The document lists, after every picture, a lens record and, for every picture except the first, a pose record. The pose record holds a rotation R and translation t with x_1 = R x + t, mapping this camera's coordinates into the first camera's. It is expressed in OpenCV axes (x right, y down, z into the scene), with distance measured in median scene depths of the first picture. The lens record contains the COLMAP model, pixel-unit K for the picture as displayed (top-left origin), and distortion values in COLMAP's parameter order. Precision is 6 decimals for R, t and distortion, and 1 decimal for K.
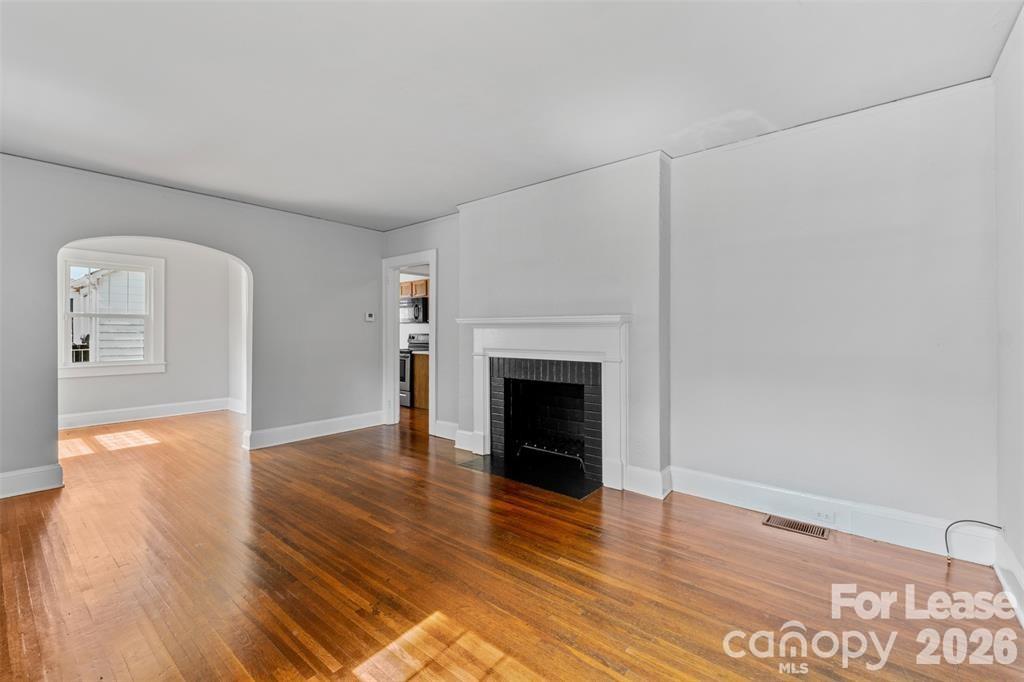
lens RADIAL K [[437.0, 0, 512.2], [0, 437.0, 333.9], [0, 0, 1]] dist [-0.000212, -0.000013]
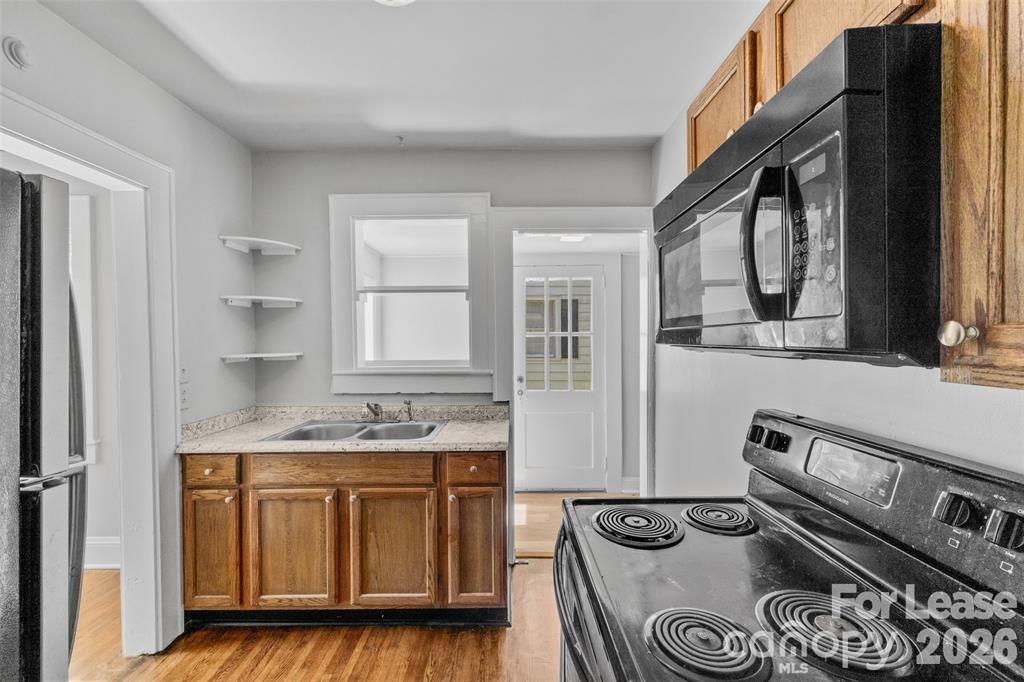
lens RADIAL K [[437.0, 0, 512.0], [0, 437.0, 343.6], [0, 0, 1]] dist [-0.000212, -0.000013]
pose [[0.635481, -0.002430, -0.772113, -0.170322], [-0.000640, 0.999993, -0.003674, -0.025691], [0.772116, 0.002829, 0.635475, 0.844342]]
